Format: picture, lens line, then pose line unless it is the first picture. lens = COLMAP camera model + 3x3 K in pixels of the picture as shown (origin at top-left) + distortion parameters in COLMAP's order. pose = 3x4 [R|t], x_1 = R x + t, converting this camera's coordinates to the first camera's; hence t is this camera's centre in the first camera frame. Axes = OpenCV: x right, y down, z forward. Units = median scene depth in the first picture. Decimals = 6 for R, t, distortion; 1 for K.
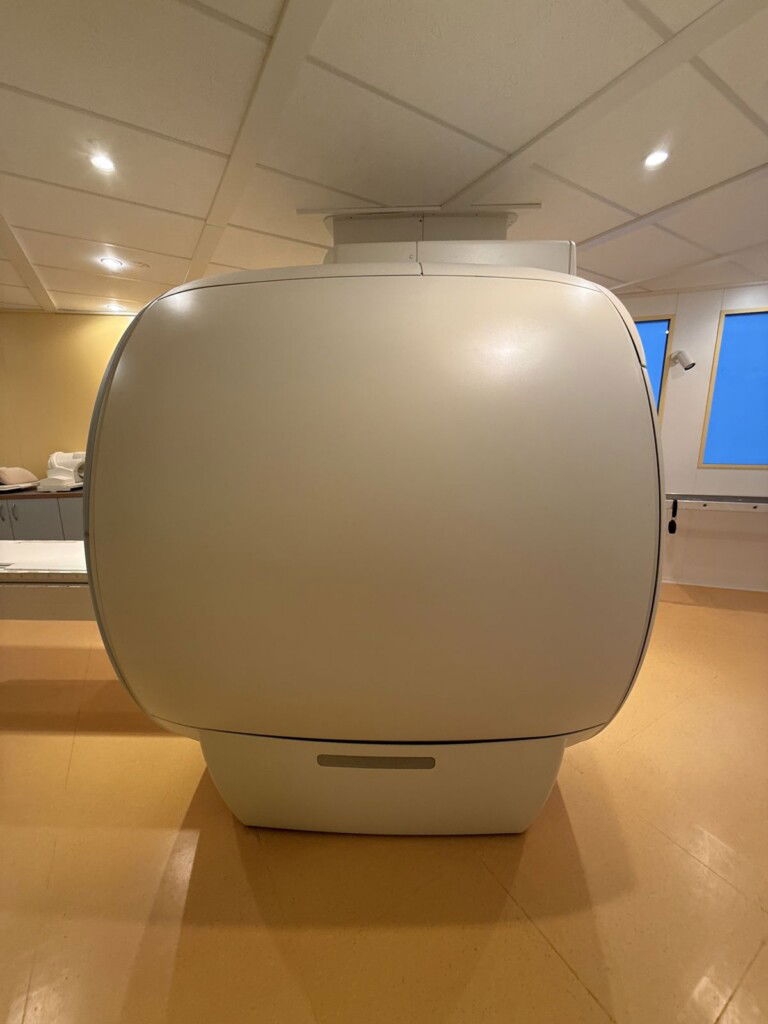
lens RADIAL K [[412.1, 0, 384.0], [0, 412.1, 512.0], [0, 0, 1]] dist [0.000336, 0.000031]
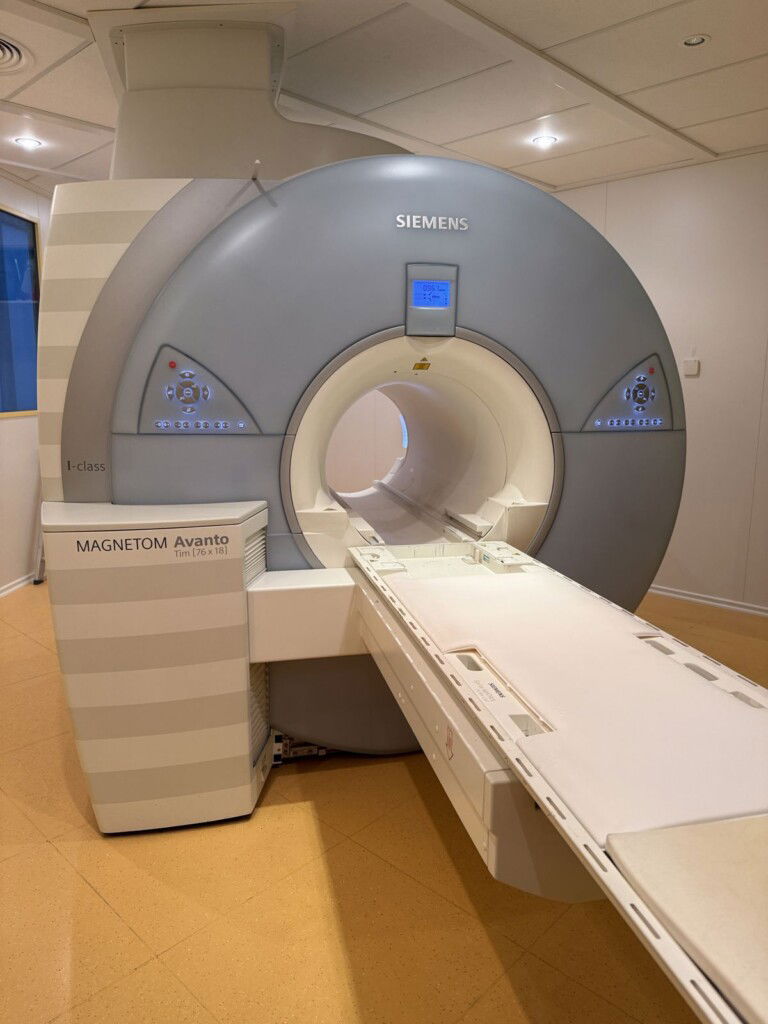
lens RADIAL K [[719.1, 0, 390.1], [0, 719.1, 520.9], [0, 0, 1]] dist [0.096676, -0.104676]
pose [[-0.267805, -0.174636, 0.947514, -1.652619], [0.195156, 0.953218, 0.230847, -0.231339], [-0.943501, 0.246735, -0.221195, 1.481339]]
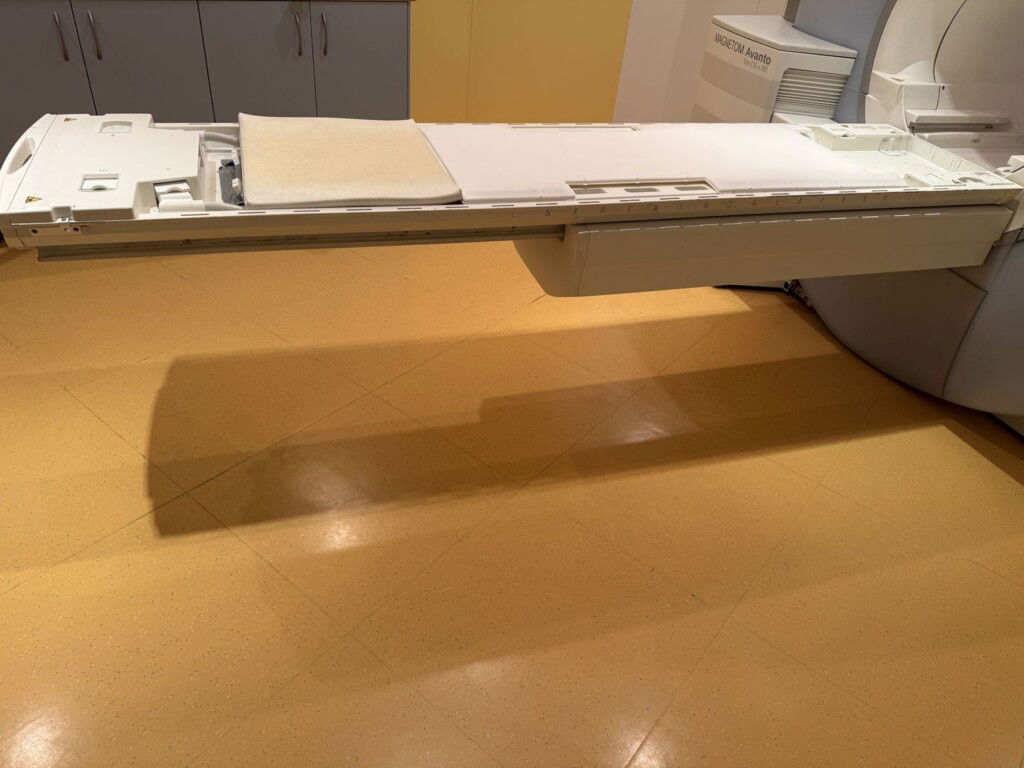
lens RADIAL K [[722.5, 0, 532.9], [0, 722.5, 380.0], [0, 0, 1]] dist [0.068550, -0.077585]
pose [[0.925120, -0.126827, 0.357867, -1.542629], [-0.035315, 0.909730, 0.413697, -0.010581], [-0.378030, -0.395357, 0.837130, 0.262958]]
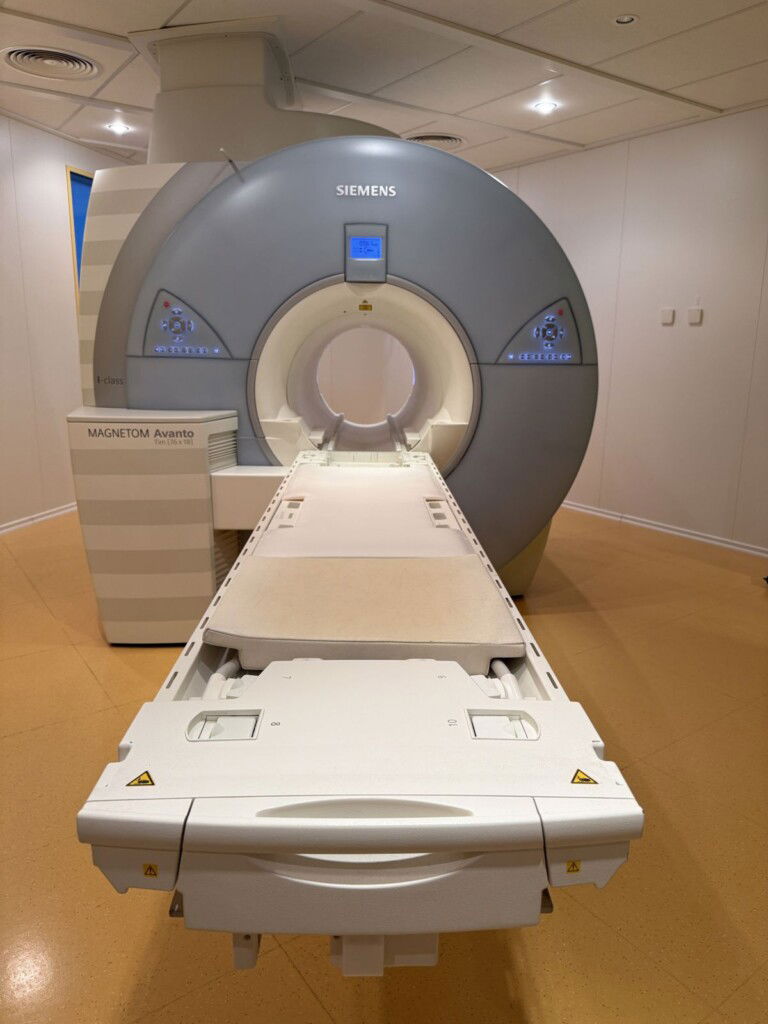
lens RADIAL K [[722.5, 0, 384.0], [0, 722.5, 512.0], [0, 0, 1]] dist [0.068550, -0.077585]
pose [[-0.077095, -0.224343, 0.971456, -2.066744], [0.190670, 0.953055, 0.235225, -0.123979], [-0.978622, 0.203362, -0.030700, 1.175233]]
